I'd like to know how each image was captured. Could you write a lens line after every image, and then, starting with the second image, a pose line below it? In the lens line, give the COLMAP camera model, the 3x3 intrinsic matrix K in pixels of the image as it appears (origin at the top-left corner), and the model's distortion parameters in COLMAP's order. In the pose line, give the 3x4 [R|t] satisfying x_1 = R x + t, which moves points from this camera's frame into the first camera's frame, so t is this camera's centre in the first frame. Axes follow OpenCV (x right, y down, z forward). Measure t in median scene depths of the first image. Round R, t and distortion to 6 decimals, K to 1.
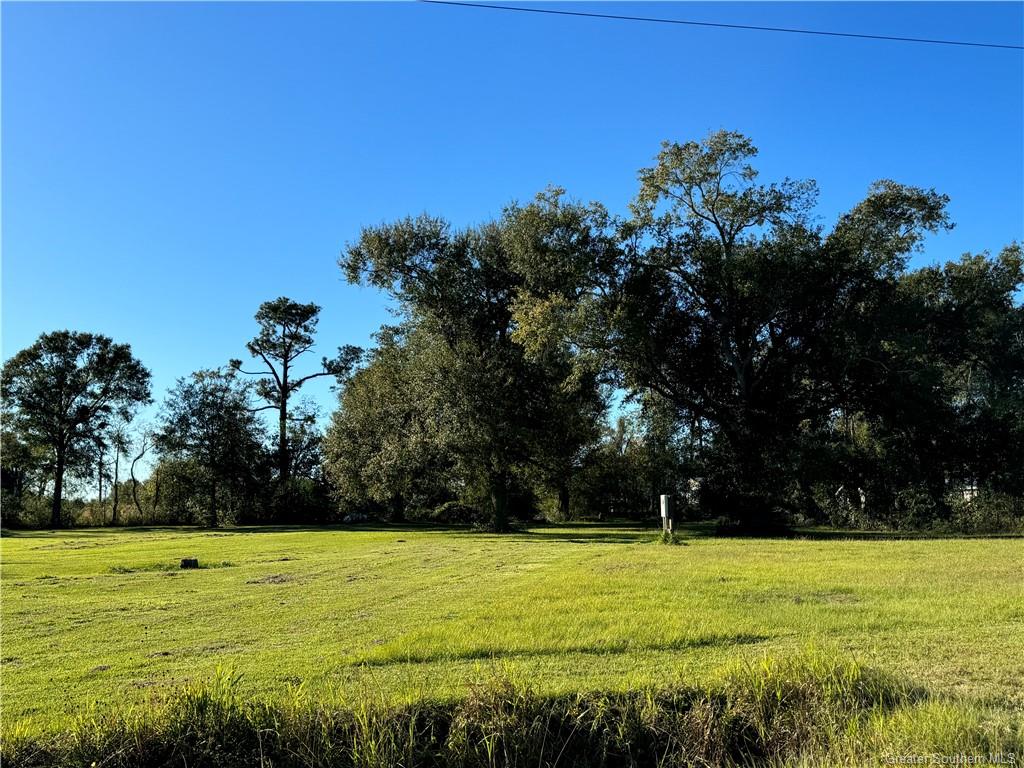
lens RADIAL K [[949.1, 0, 514.2], [0, 949.1, 384.5], [0, 0, 1]] dist [0.186297, -0.400944]
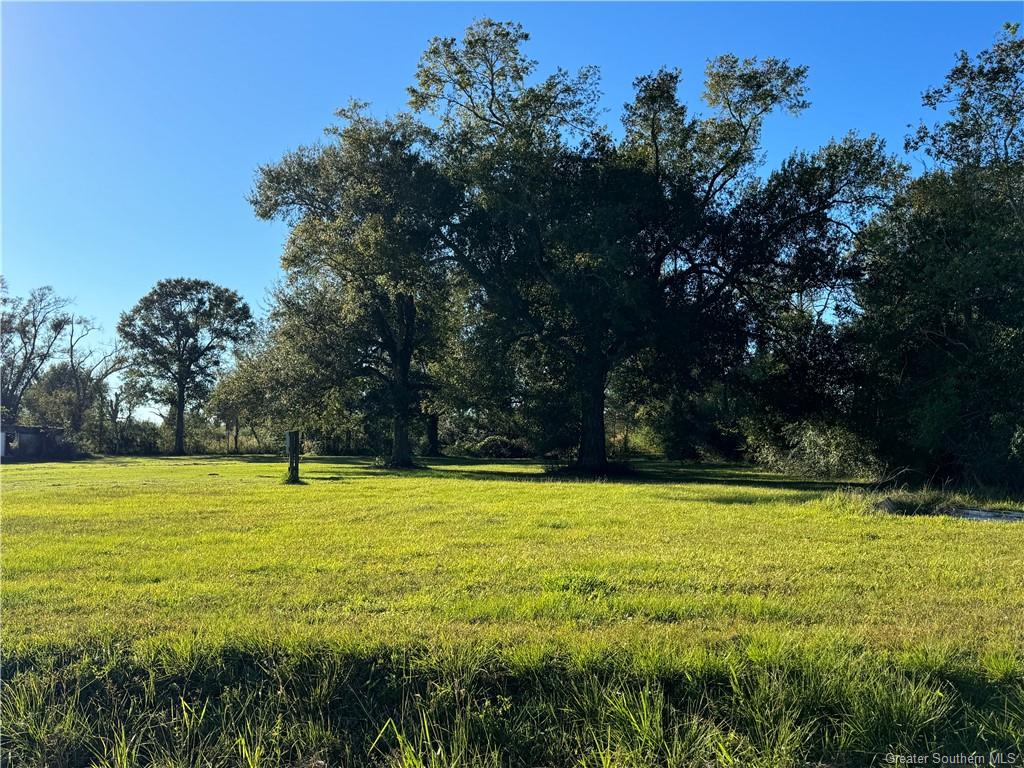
lens RADIAL K [[949.1, 0, 514.2], [0, 949.1, 384.5], [0, 0, 1]] dist [0.186297, -0.400944]
pose [[0.919656, 0.003836, -0.392705, 0.314731], [0.018949, 0.998354, 0.054127, 0.013056], [0.392266, -0.057220, 0.918070, 0.101490]]
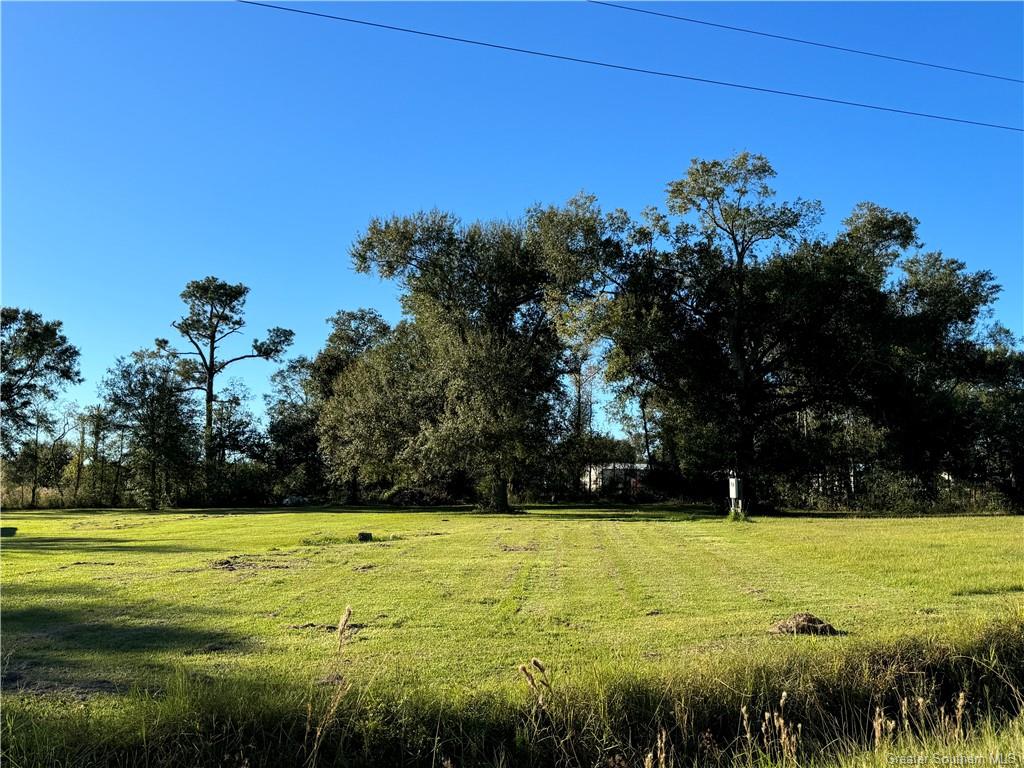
lens RADIAL K [[949.1, 0, 514.2], [0, 949.1, 384.5], [0, 0, 1]] dist [0.186297, -0.400944]
pose [[0.986430, 0.020769, 0.162863, -0.113295], [-0.023379, 0.999627, 0.014125, -0.002282], [-0.162508, -0.017741, 0.986548, -0.030354]]
